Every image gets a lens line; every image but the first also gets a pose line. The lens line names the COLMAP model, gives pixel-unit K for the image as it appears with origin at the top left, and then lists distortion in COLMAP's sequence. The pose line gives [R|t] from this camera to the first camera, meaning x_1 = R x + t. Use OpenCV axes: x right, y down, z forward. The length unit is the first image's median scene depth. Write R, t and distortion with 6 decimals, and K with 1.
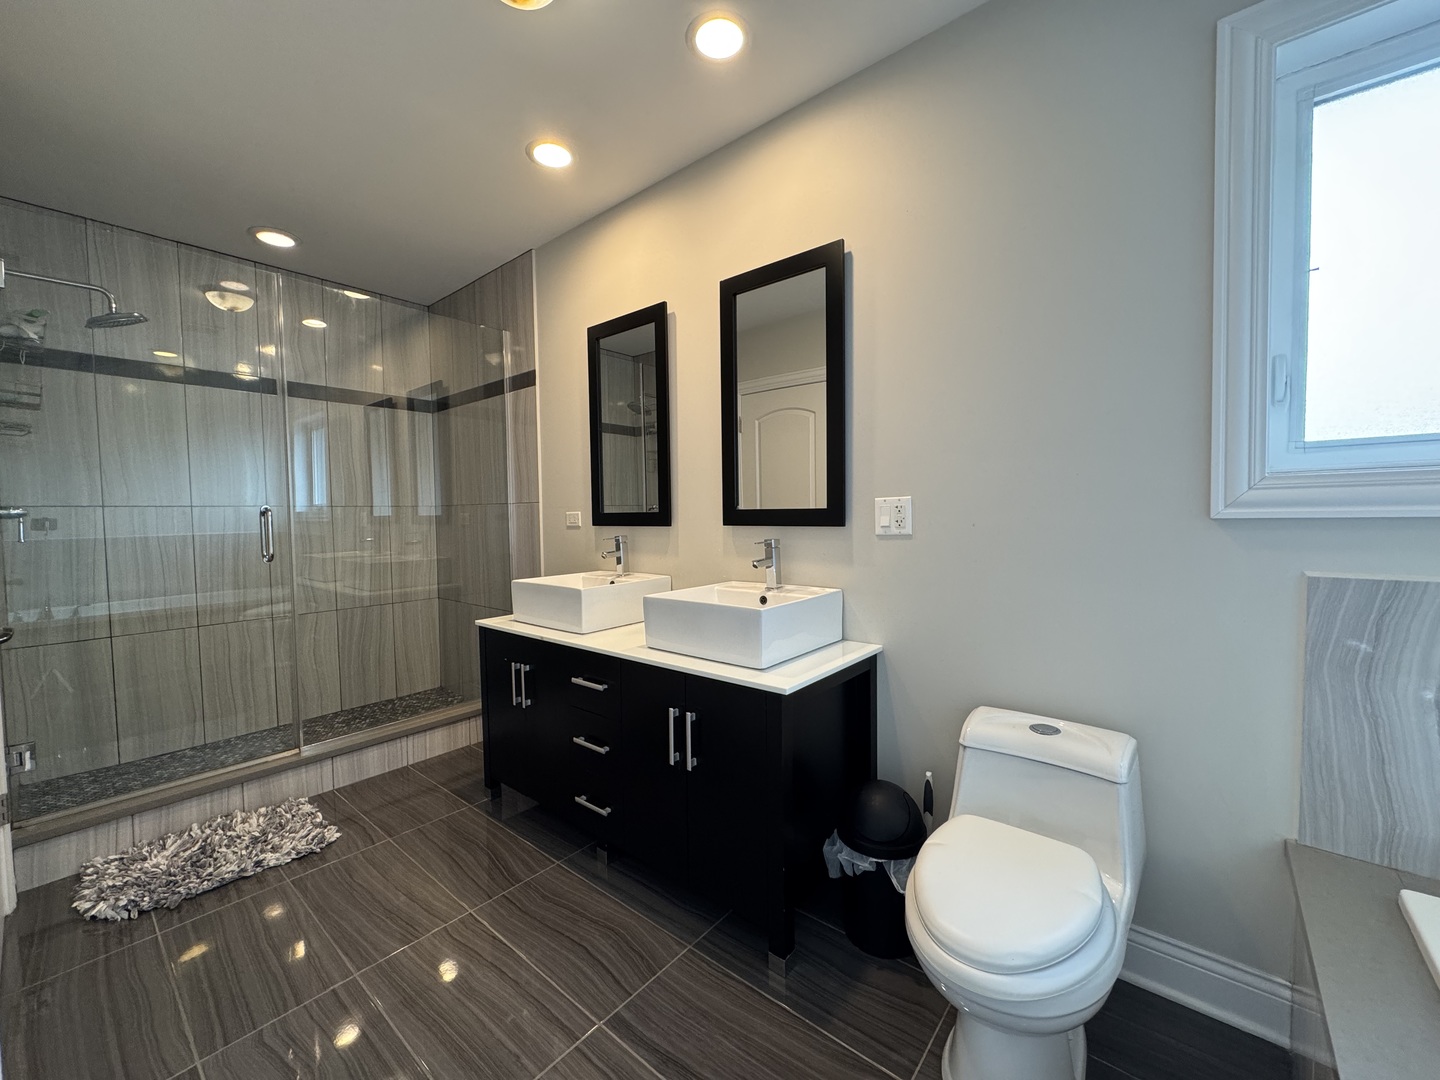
lens RADIAL K [[576.3, 0, 726.8], [0, 576.3, 540.7], [0, 0, 1]] dist [-0.002446, 0.000679]
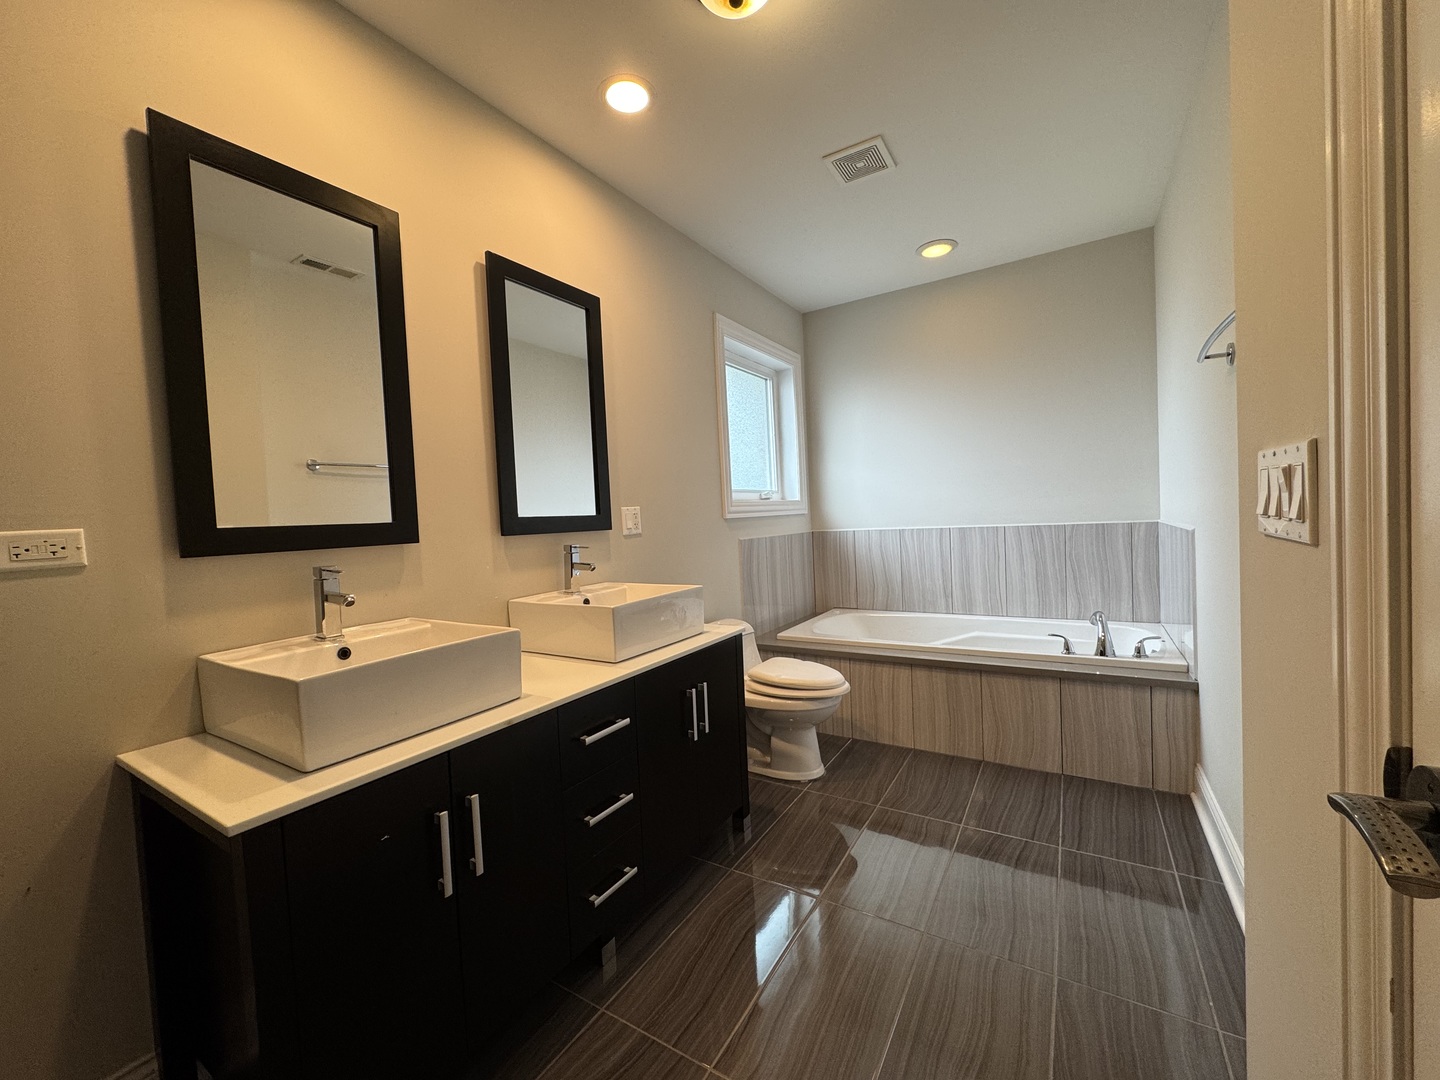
lens RADIAL K [[576.3, 0, 723.7], [0, 576.3, 533.7], [0, 0, 1]] dist [-0.002446, 0.000679]
pose [[-0.132359, -0.012085, 0.991128, -1.049912], [0.093735, 0.995292, 0.024654, -0.024296], [-0.986760, 0.096166, -0.130603, 0.928842]]
